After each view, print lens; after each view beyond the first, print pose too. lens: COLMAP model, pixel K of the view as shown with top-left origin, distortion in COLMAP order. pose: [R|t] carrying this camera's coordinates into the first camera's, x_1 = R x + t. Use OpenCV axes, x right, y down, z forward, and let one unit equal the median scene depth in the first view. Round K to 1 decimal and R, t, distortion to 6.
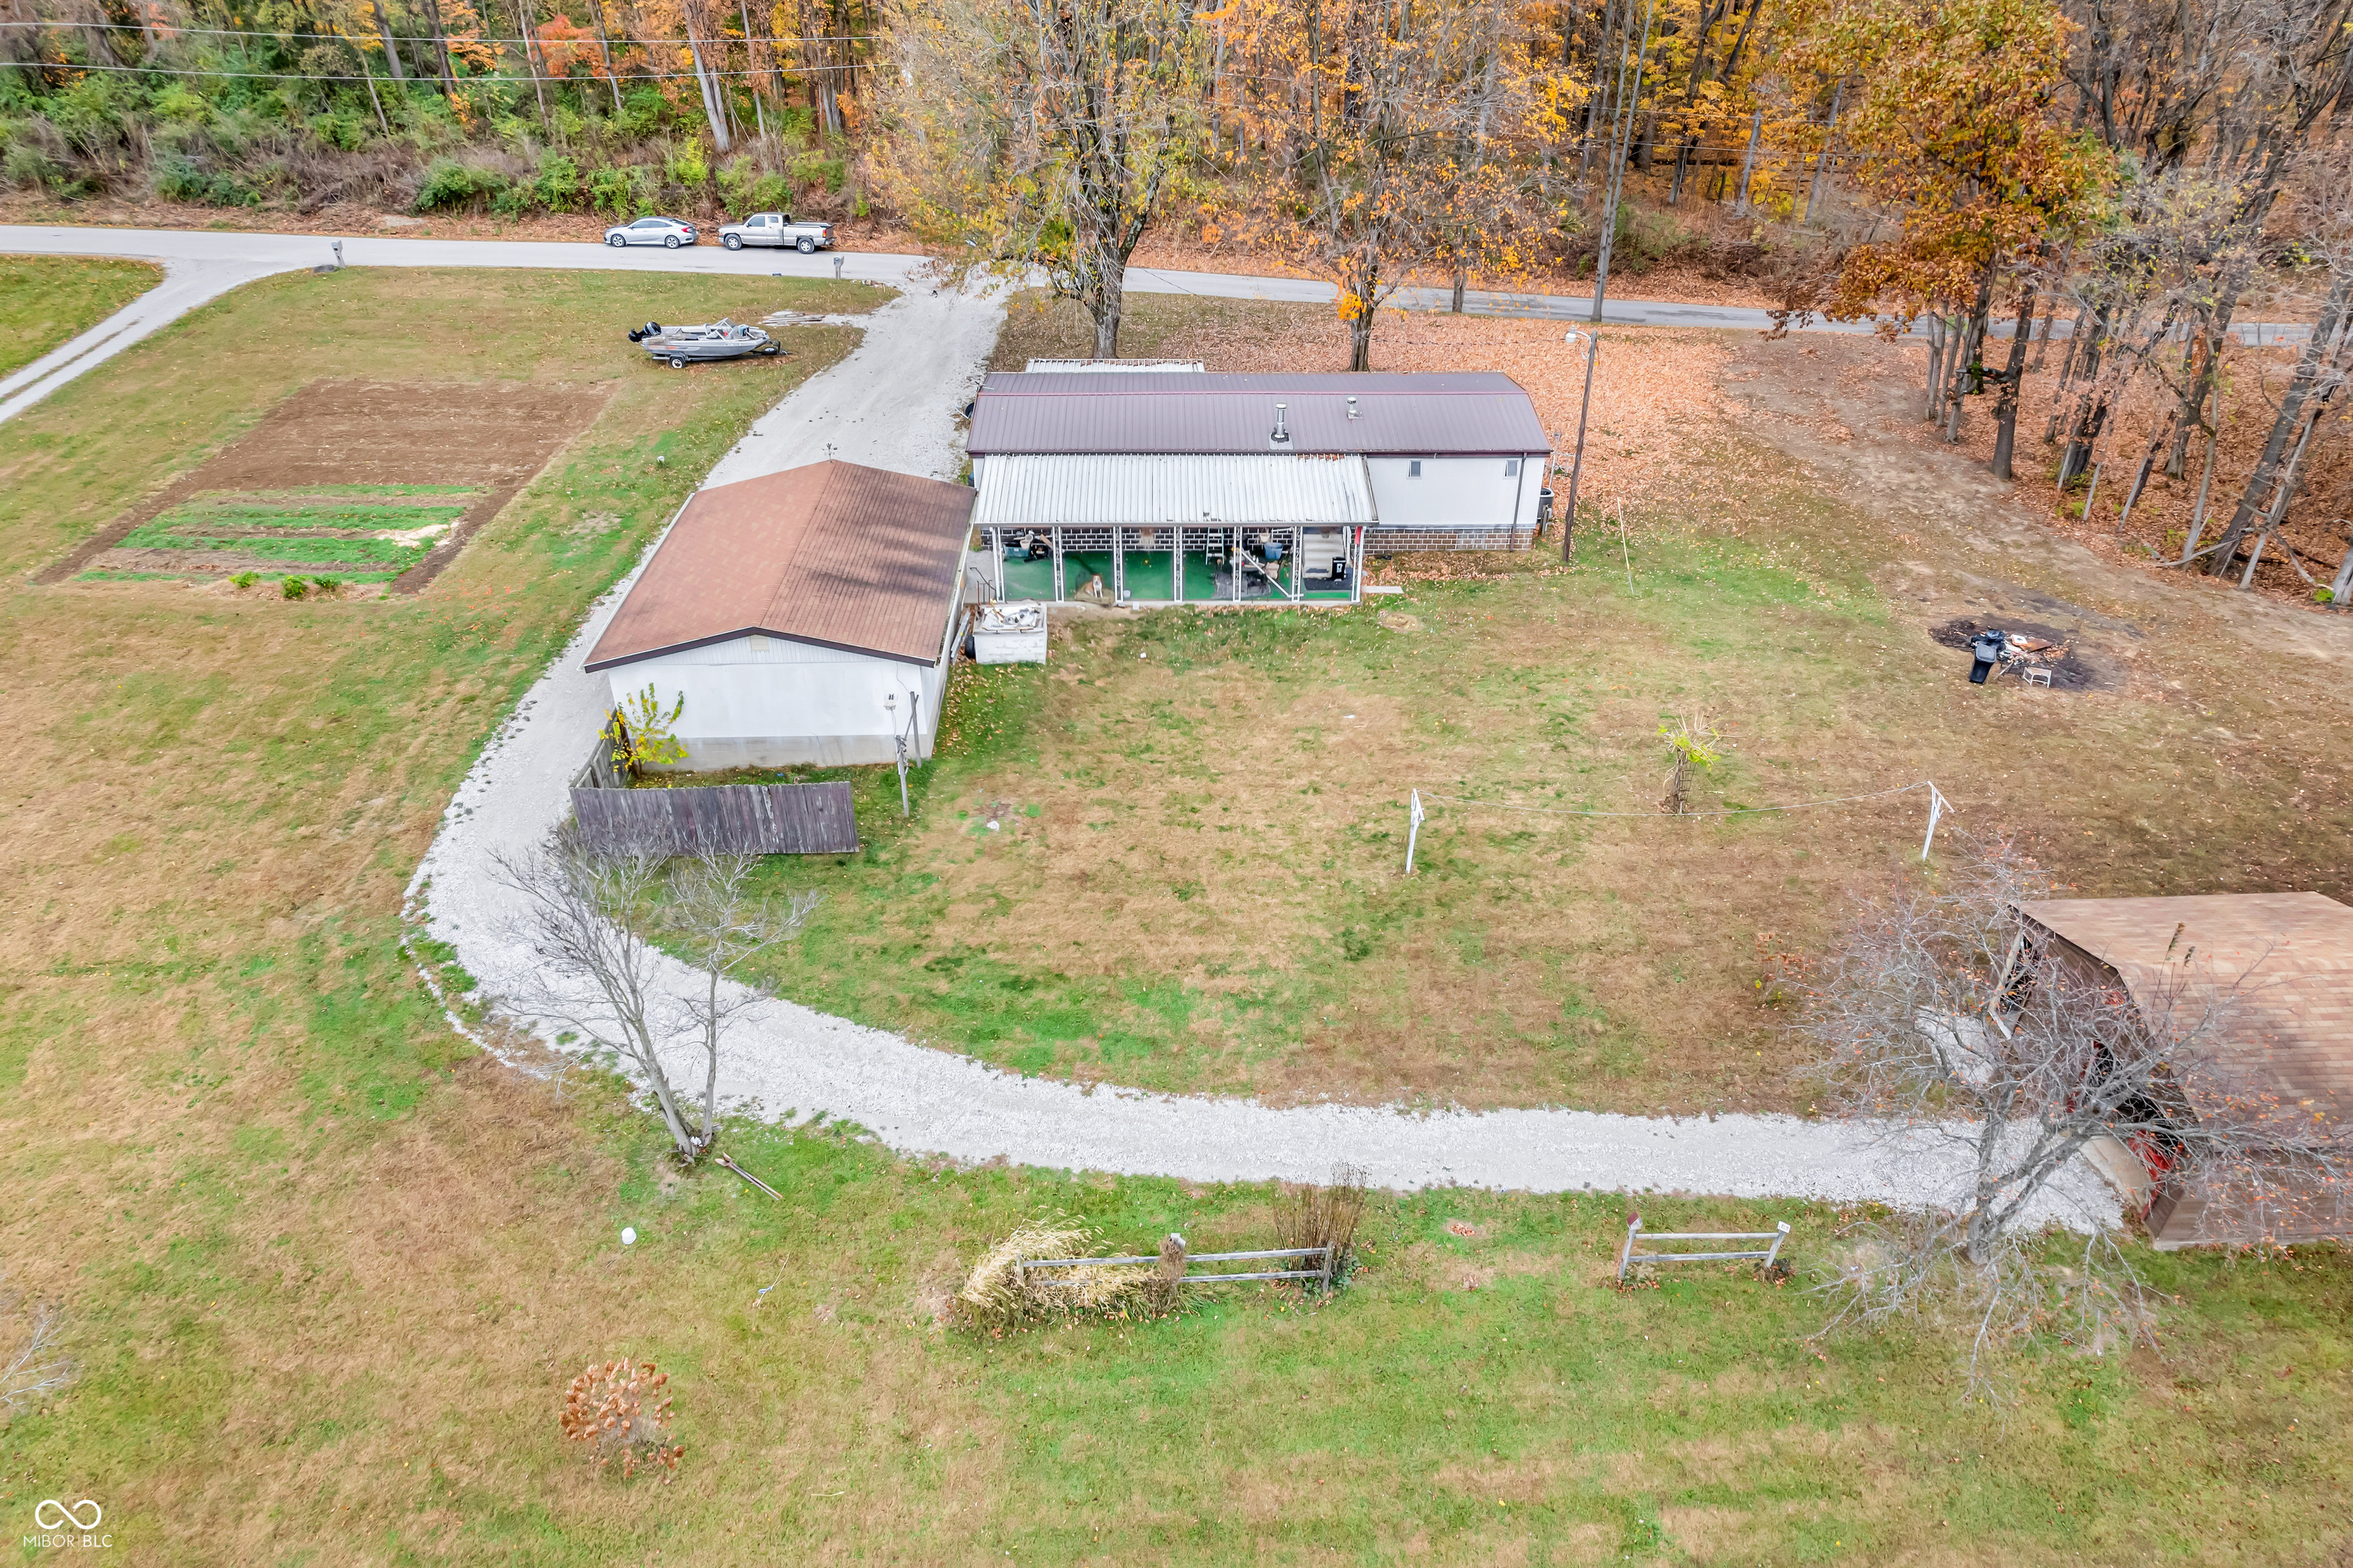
lens RADIAL K [[1507.3, 0, 1185.0], [0, 1507.3, 795.0], [0, 0, 1]] dist [-0.074802, 0.063863]
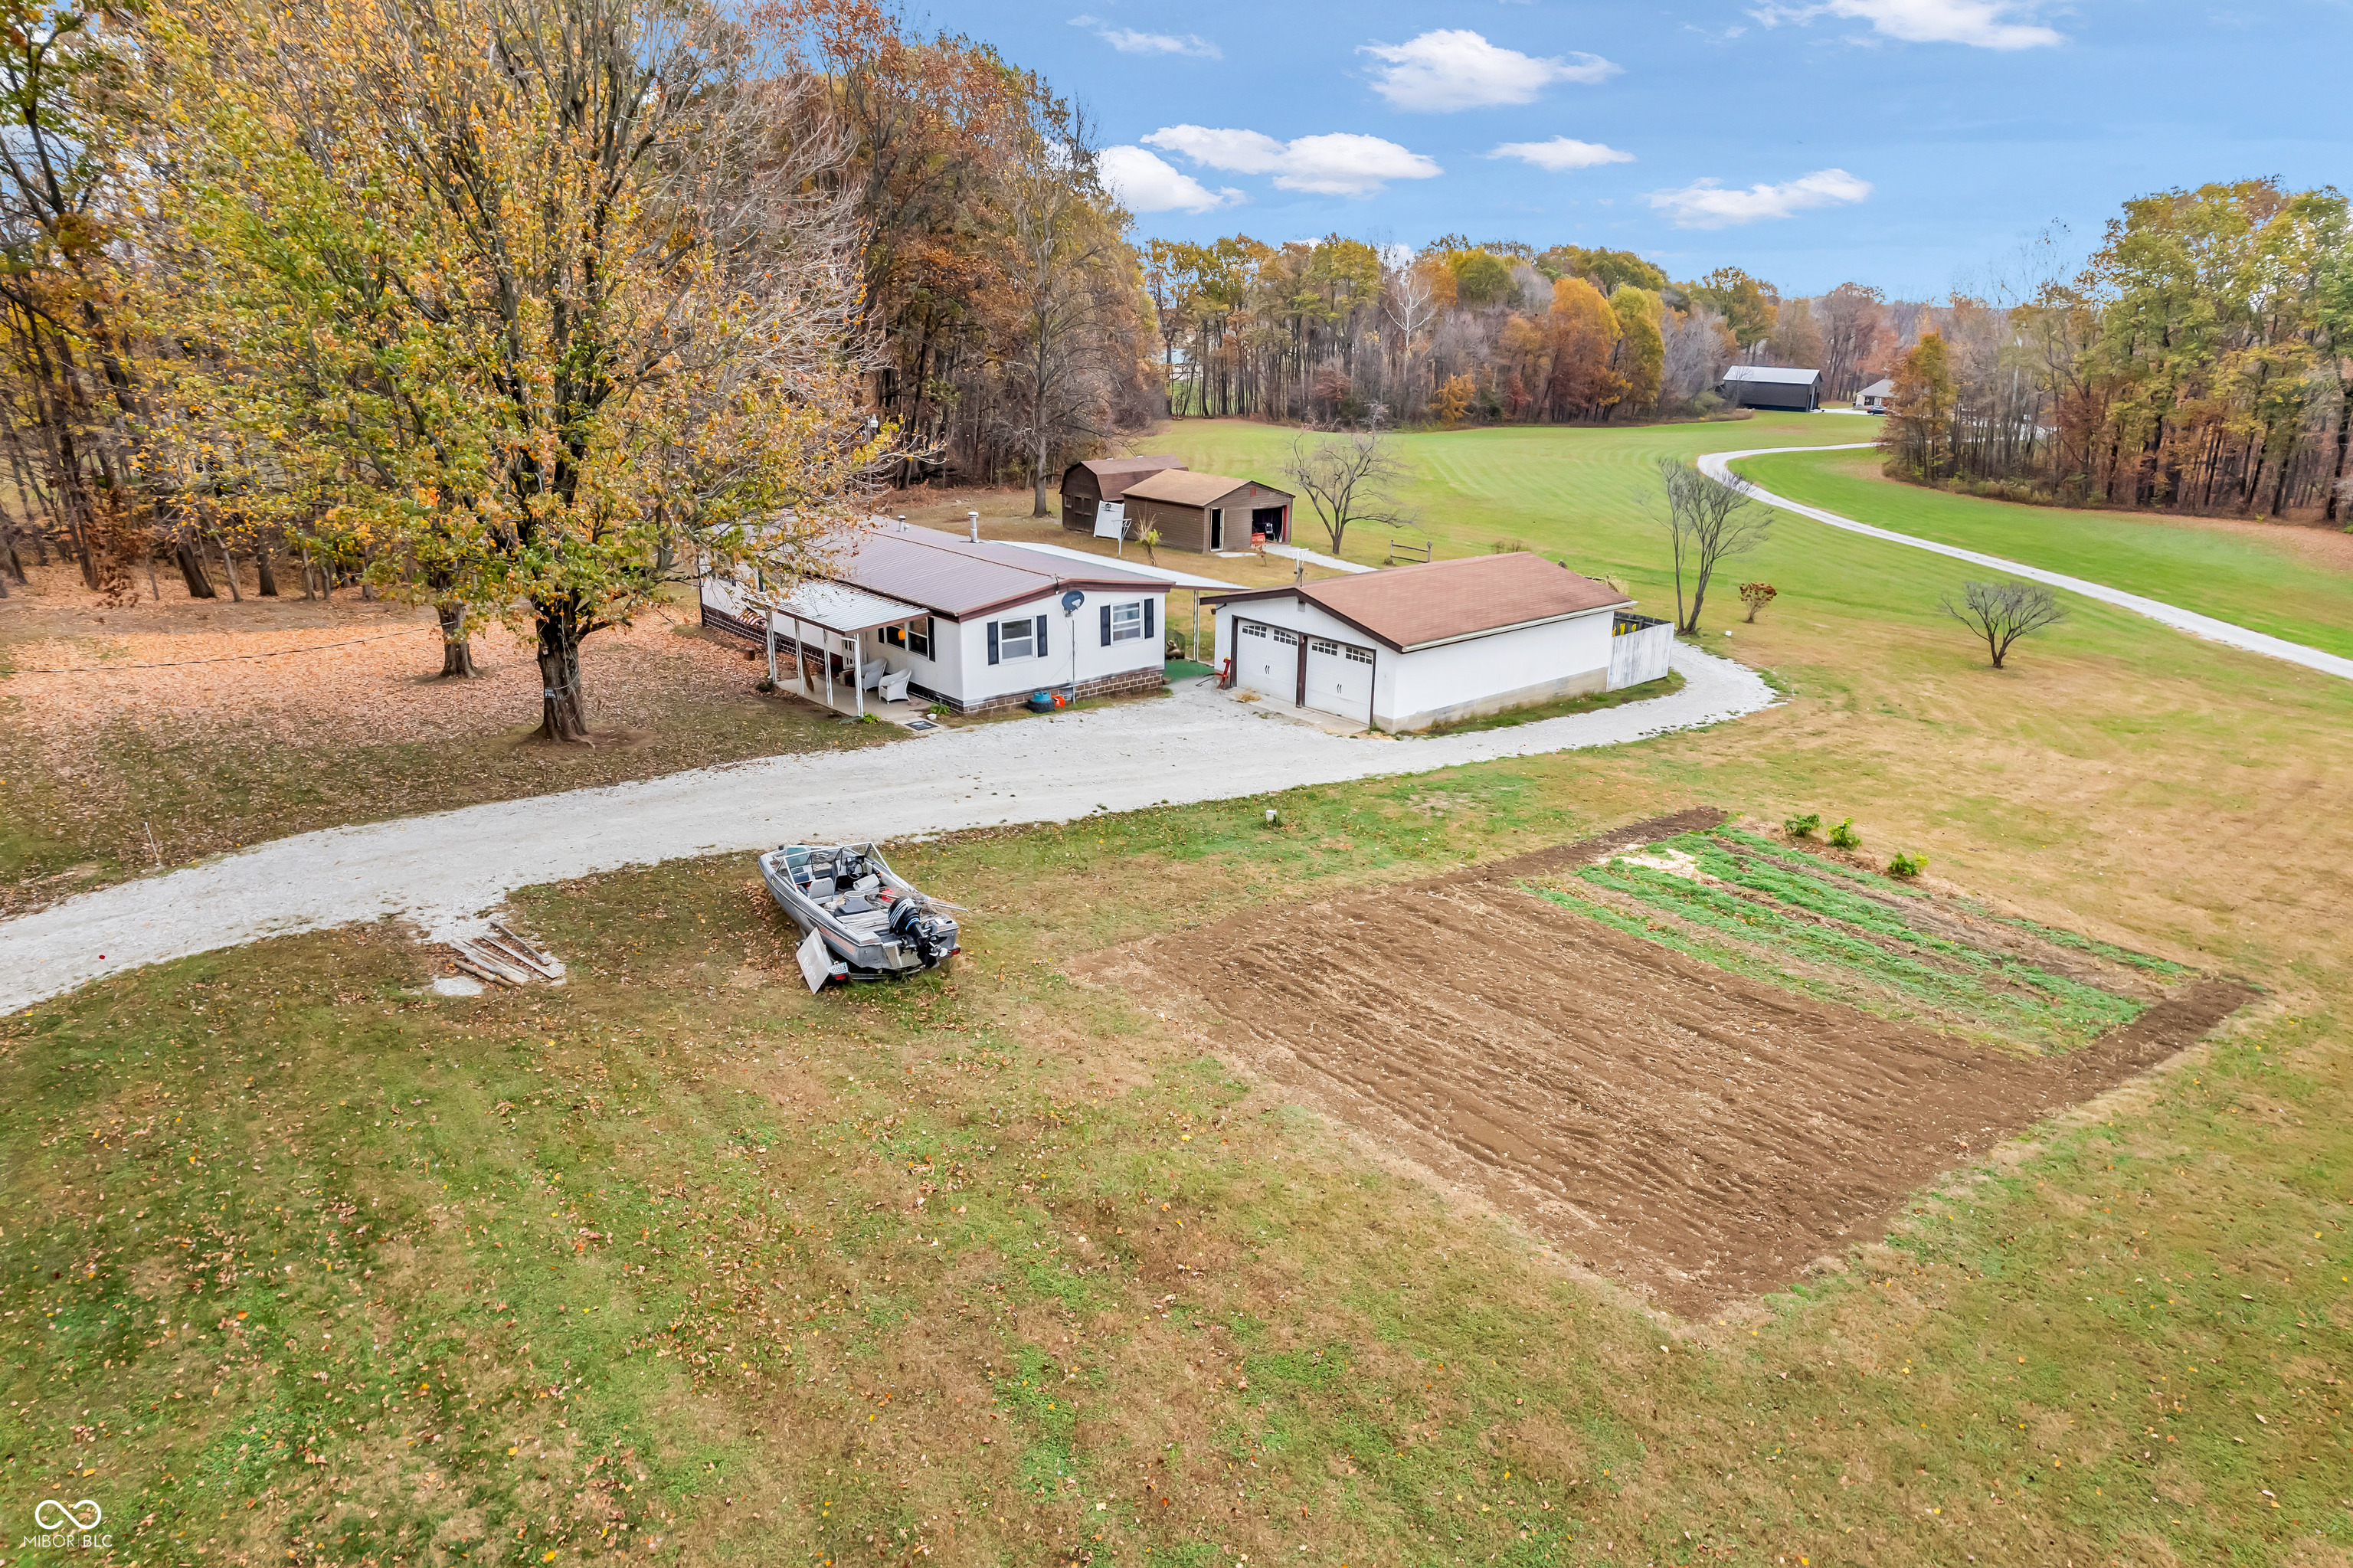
lens RADIAL K [[1507.3, 0, 1185.0], [0, 1507.3, 795.0], [0, 0, 1]] dist [-0.074802, 0.063863]
pose [[-0.630762, -0.258128, 0.731785, -0.940222], [0.407497, 0.692364, 0.595465, -0.741909], [-0.660368, 0.673797, -0.331530, 1.457976]]
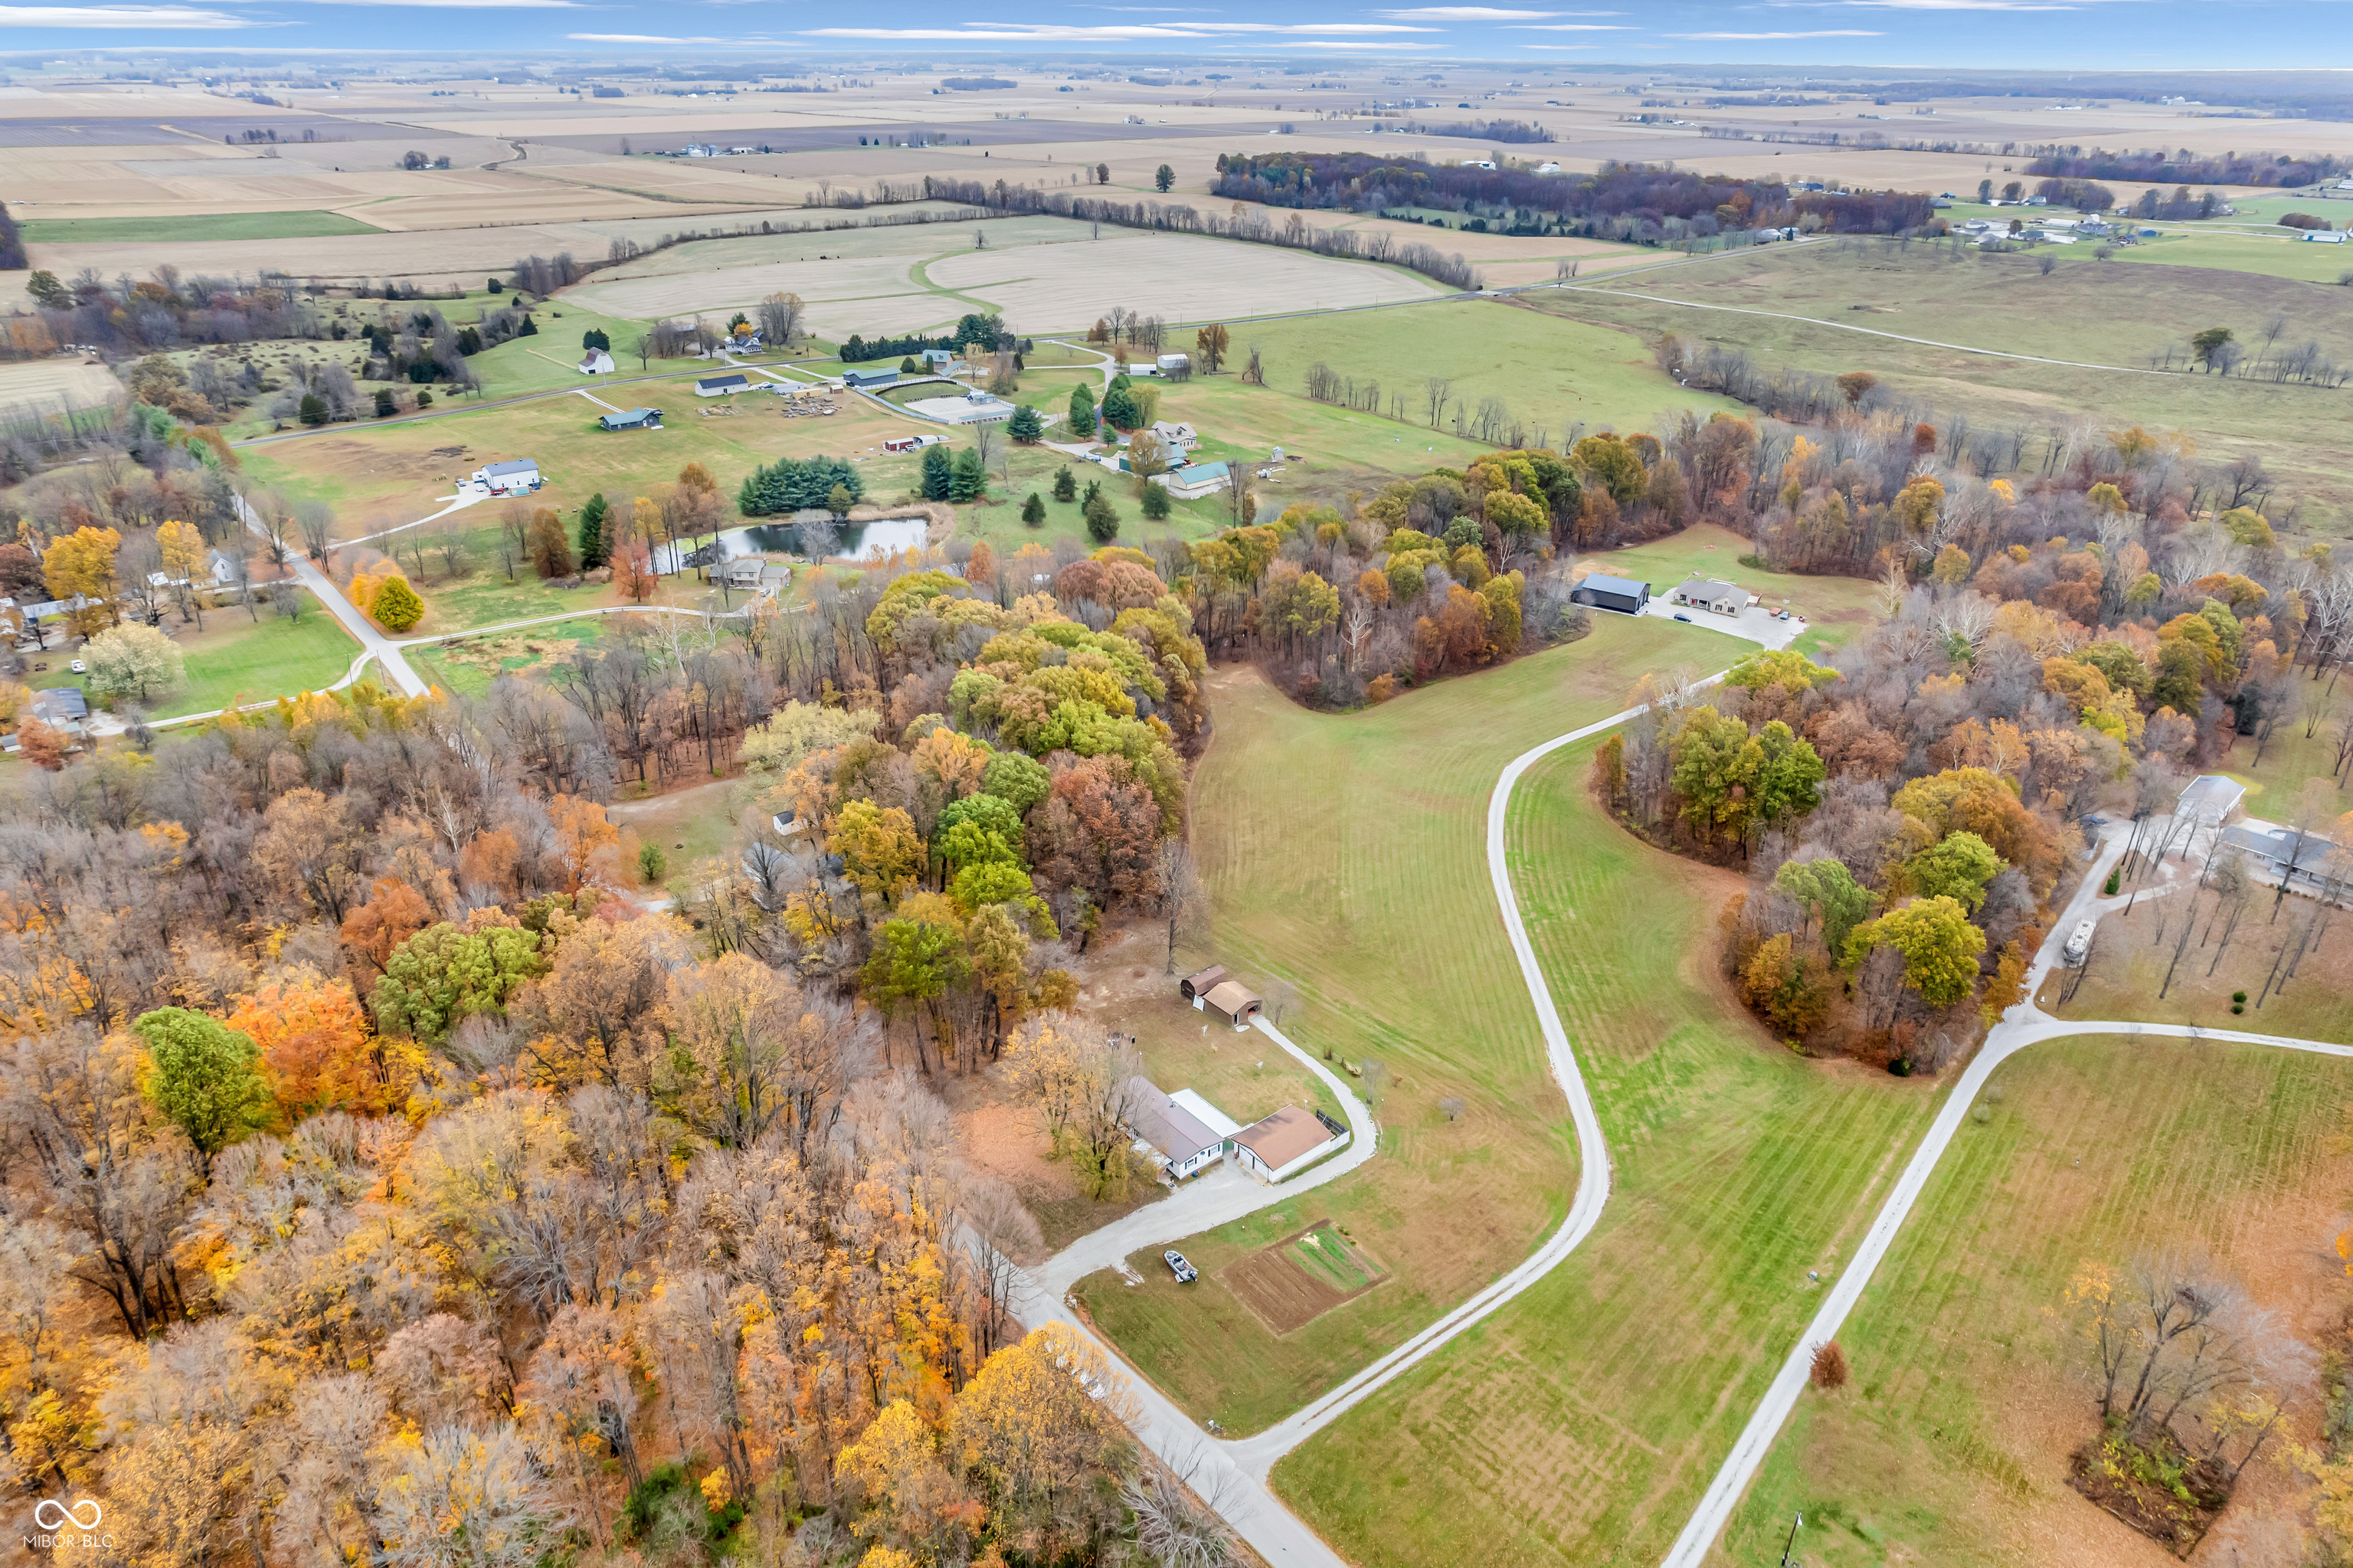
lens RADIAL K [[1507.3, 0, 1185.0], [0, 1507.3, 795.0], [0, 0, 1]] dist [-0.074802, 0.063863]
pose [[-0.618608, -0.362305, 0.697179, -2.795954], [0.415943, 0.601784, 0.681798, -3.915249], [-0.666570, 0.711752, -0.221570, 1.361390]]
